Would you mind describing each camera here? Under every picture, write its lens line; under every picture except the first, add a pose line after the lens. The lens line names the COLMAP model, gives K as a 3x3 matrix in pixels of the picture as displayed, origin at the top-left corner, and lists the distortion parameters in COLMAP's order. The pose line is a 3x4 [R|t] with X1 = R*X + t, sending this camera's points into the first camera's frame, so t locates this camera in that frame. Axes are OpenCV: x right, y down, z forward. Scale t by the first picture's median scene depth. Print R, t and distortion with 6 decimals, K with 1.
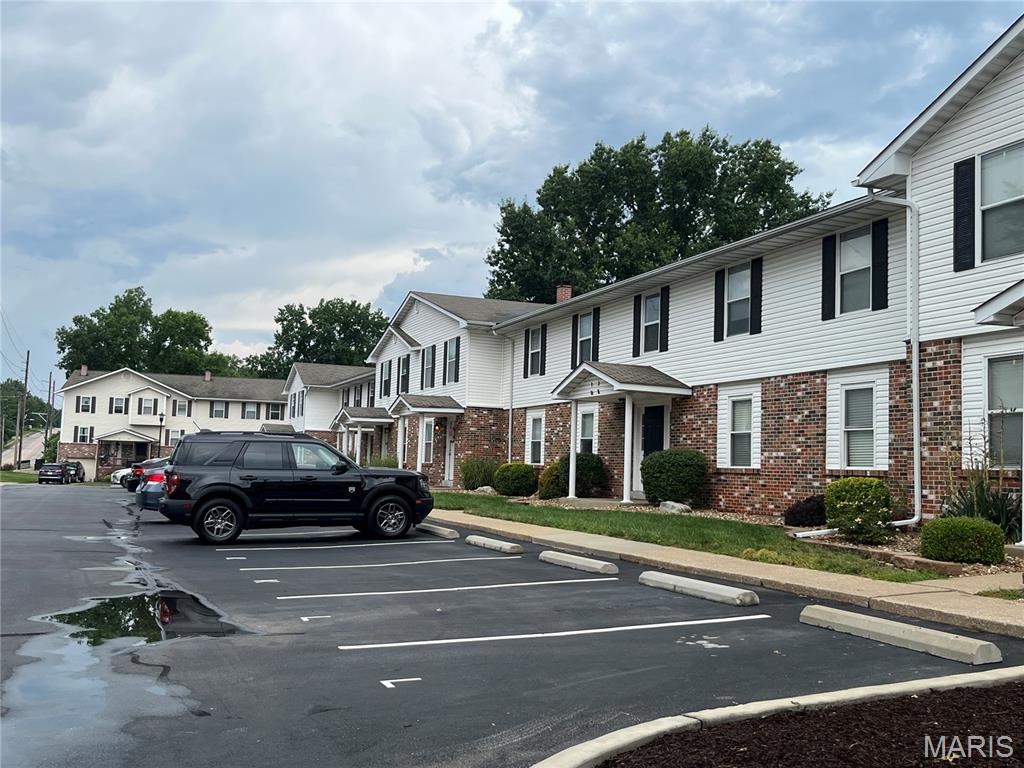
lens RADIAL K [[1027.7, 0, 512.0], [0, 1027.7, 384.0], [0, 0, 1]] dist [0.083833, -0.018376]
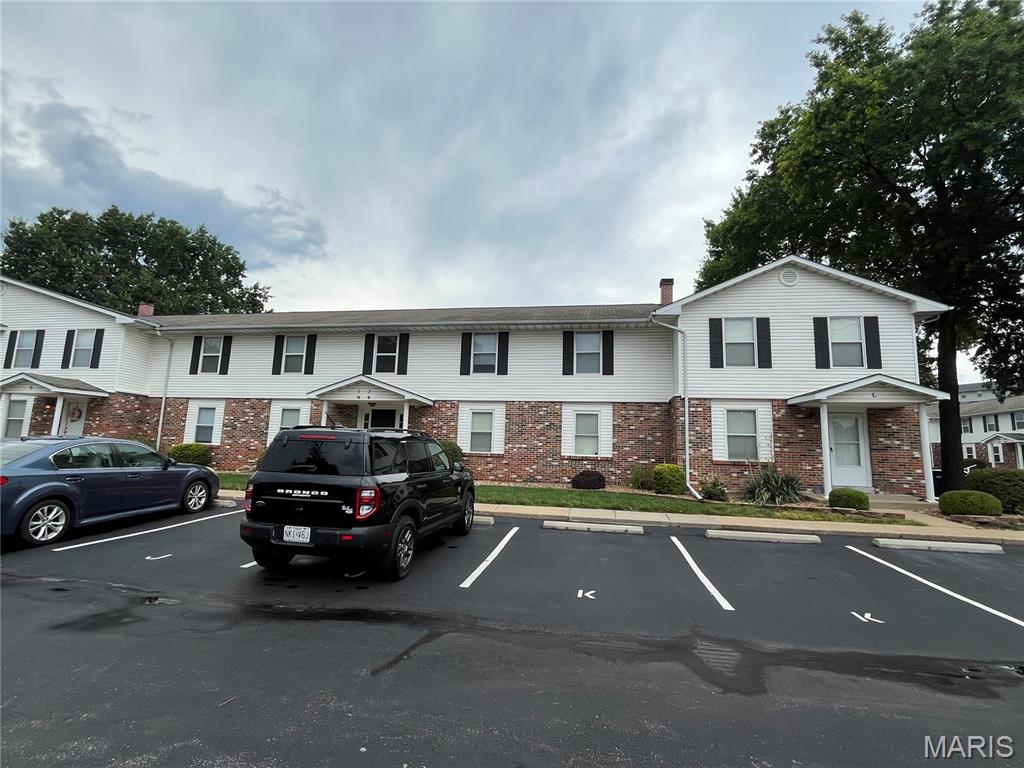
lens RADIAL K [[473.4, 0, 512.0], [0, 473.4, 384.0], [0, 0, 1]] dist [0.000871, -0.000024]
pose [[0.531567, 0.107512, 0.840165, -0.441350], [-0.086111, 0.993632, -0.072668, 0.023605], [-0.842627, -0.033720, 0.537440, 0.594115]]
